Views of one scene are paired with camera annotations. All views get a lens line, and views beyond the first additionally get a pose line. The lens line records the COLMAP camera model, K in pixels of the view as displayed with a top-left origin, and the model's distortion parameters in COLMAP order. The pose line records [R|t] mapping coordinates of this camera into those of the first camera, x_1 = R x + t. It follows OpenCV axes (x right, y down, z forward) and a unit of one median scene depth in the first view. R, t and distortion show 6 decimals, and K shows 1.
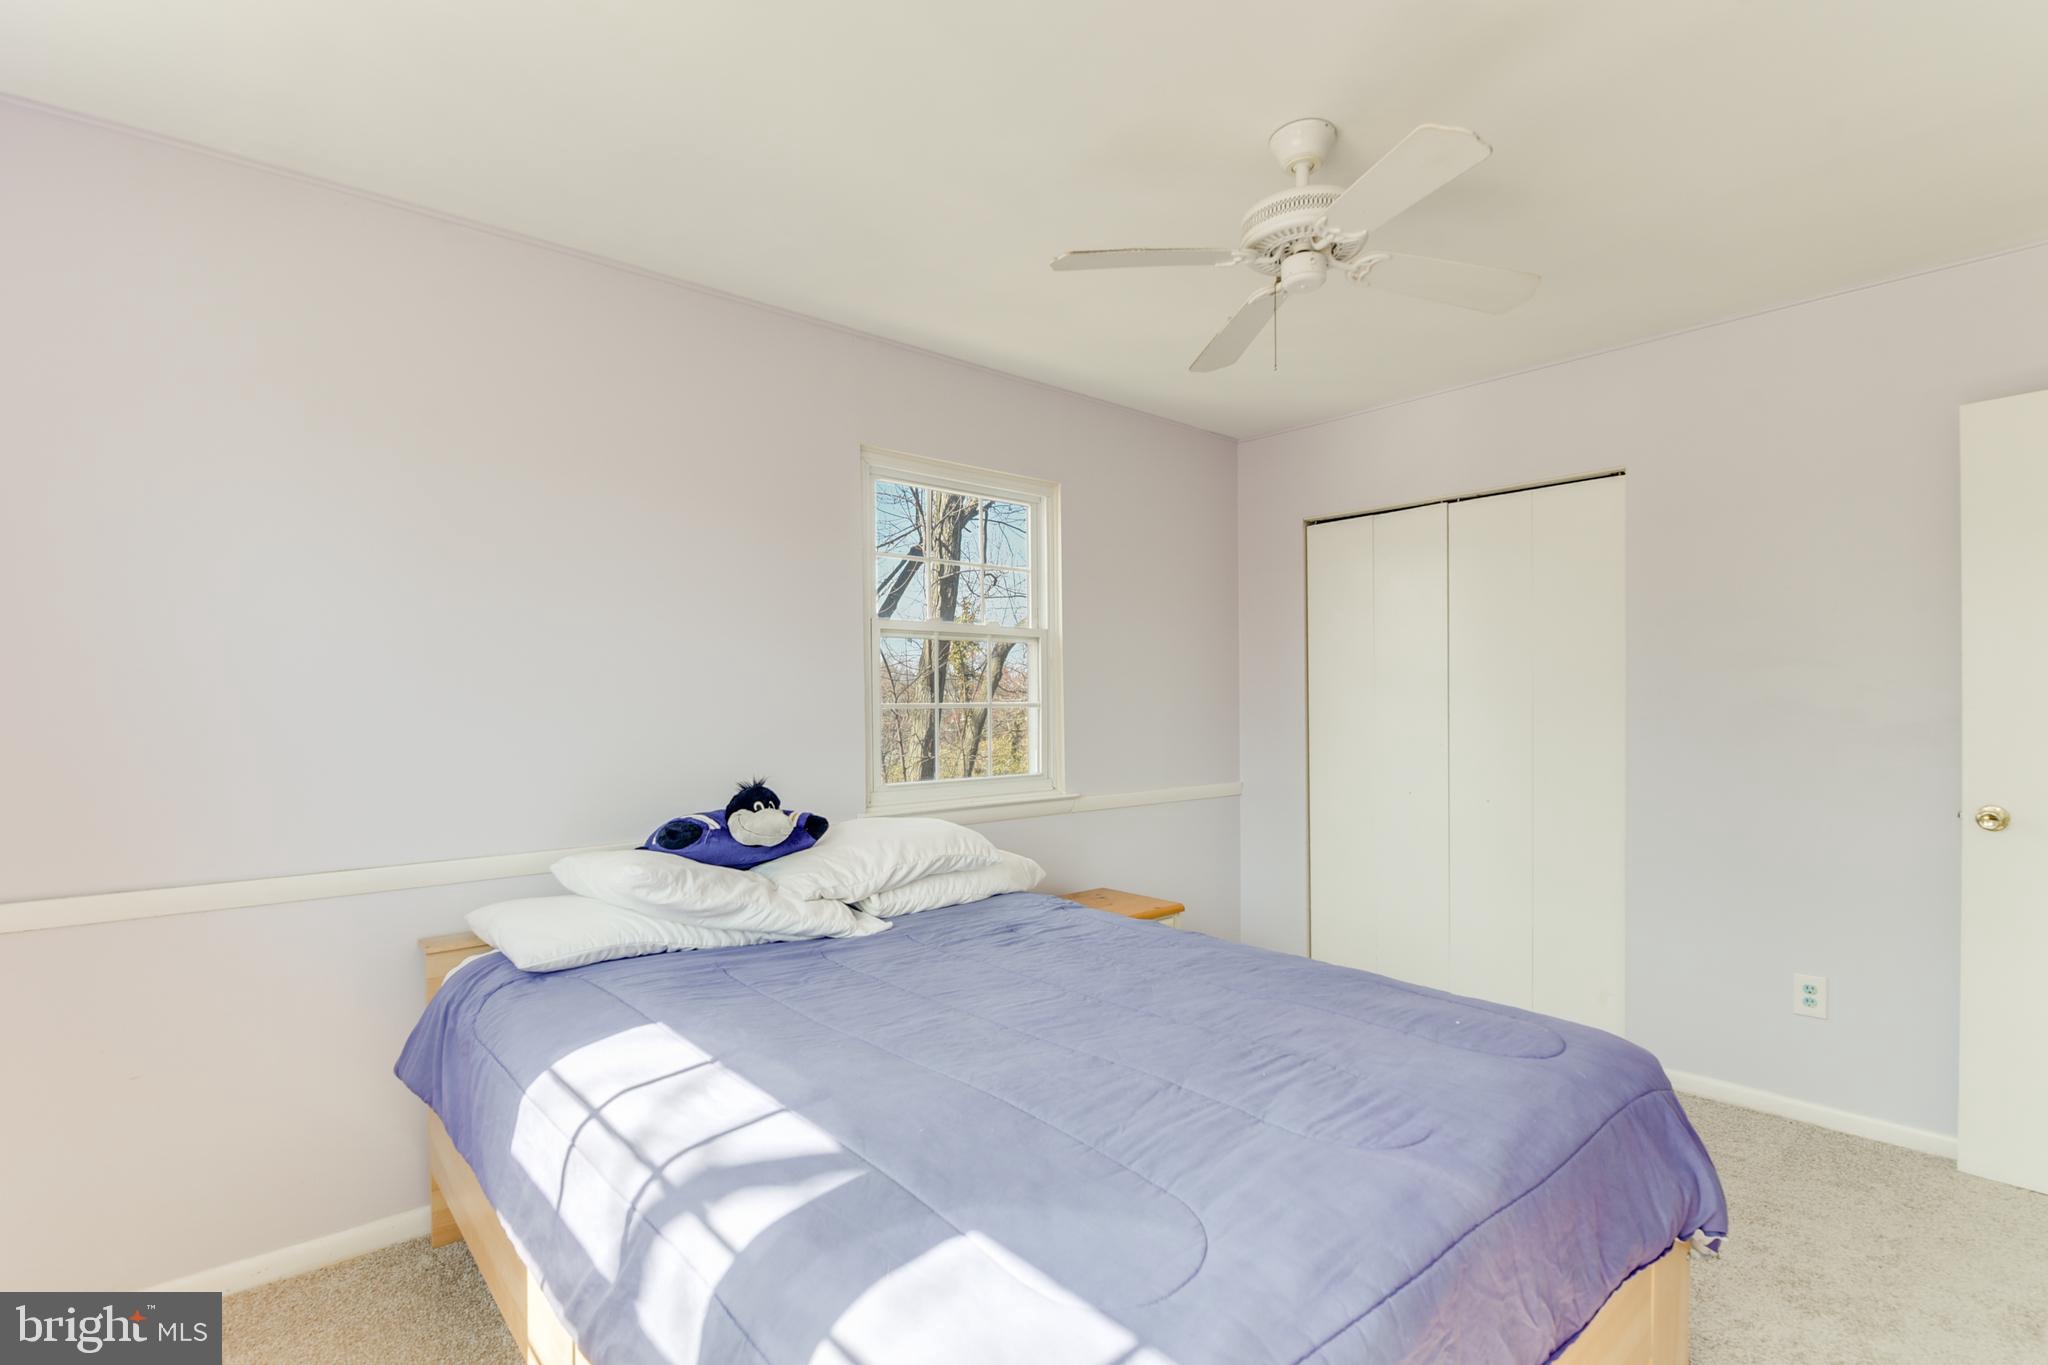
lens RADIAL K [[954.1, 0, 1026.4], [0, 954.1, 706.3], [0, 0, 1]] dist [-0.001292, -0.000138]
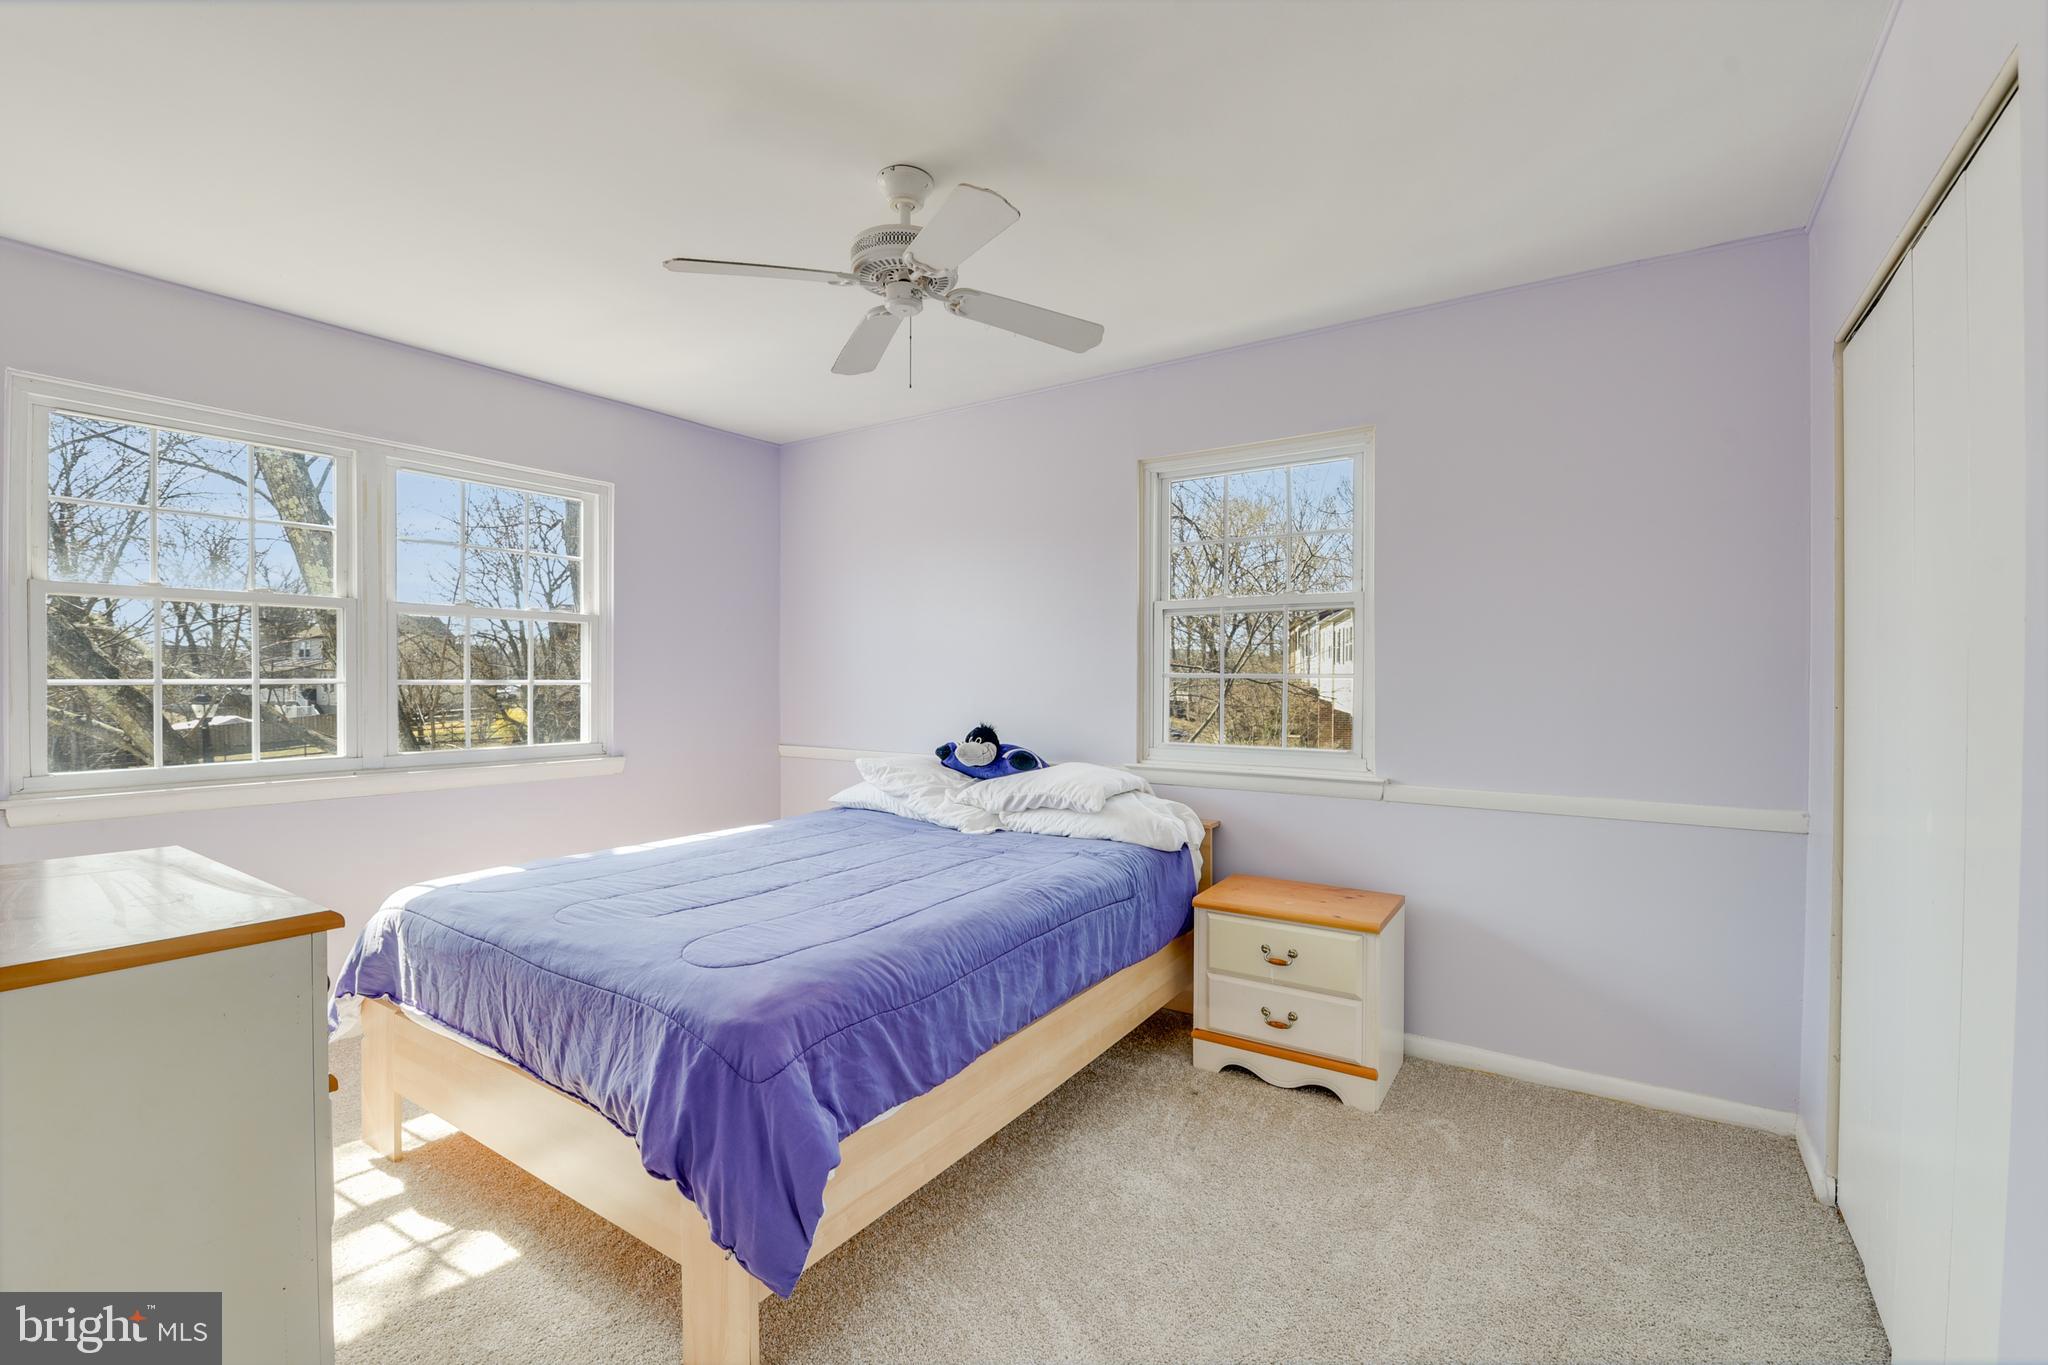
lens RADIAL K [[908.1, 0, 1024.0], [0, 908.1, 682.5], [0, 0, 1]] dist [-0.000340, -0.000073]
pose [[0.258682, 0.015923, -0.965831, 1.081960], [-0.007300, 0.999868, 0.014529, -0.007678], [0.965935, 0.003292, 0.258764, 0.672390]]
